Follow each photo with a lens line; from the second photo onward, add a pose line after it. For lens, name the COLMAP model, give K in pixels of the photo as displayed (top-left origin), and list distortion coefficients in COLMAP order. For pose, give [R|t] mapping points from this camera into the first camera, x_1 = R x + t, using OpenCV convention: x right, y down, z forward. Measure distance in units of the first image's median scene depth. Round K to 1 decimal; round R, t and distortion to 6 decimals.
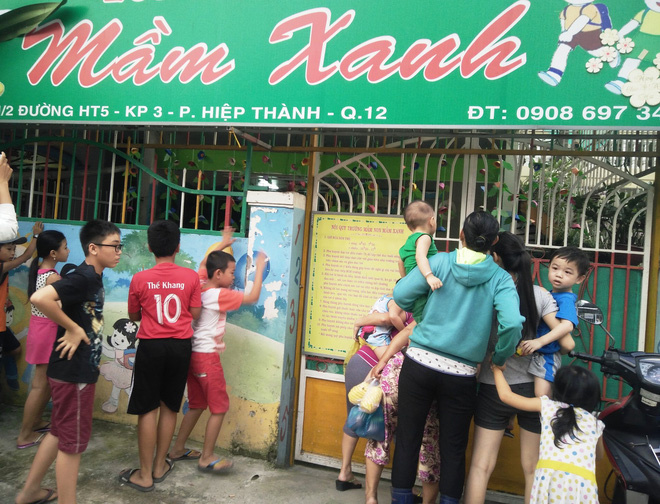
lens RADIAL K [[548.4, 0, 299.2], [0, 548.4, 232.2], [0, 0, 1]] dist [0.029455, -0.034440]
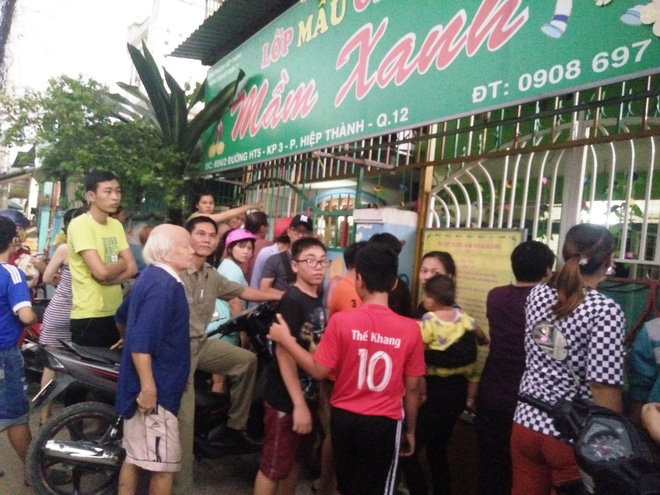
lens RADIAL K [[505.5, 0, 332.6], [0, 505.5, 247.4], [0, 0, 1]] dist [0.034416, -0.039016]
pose [[0.768122, -0.006465, -0.640271, 0.566554], [-0.031656, 0.998343, -0.048057, 0.053603], [0.639521, 0.057182, 0.766644, 0.242686]]
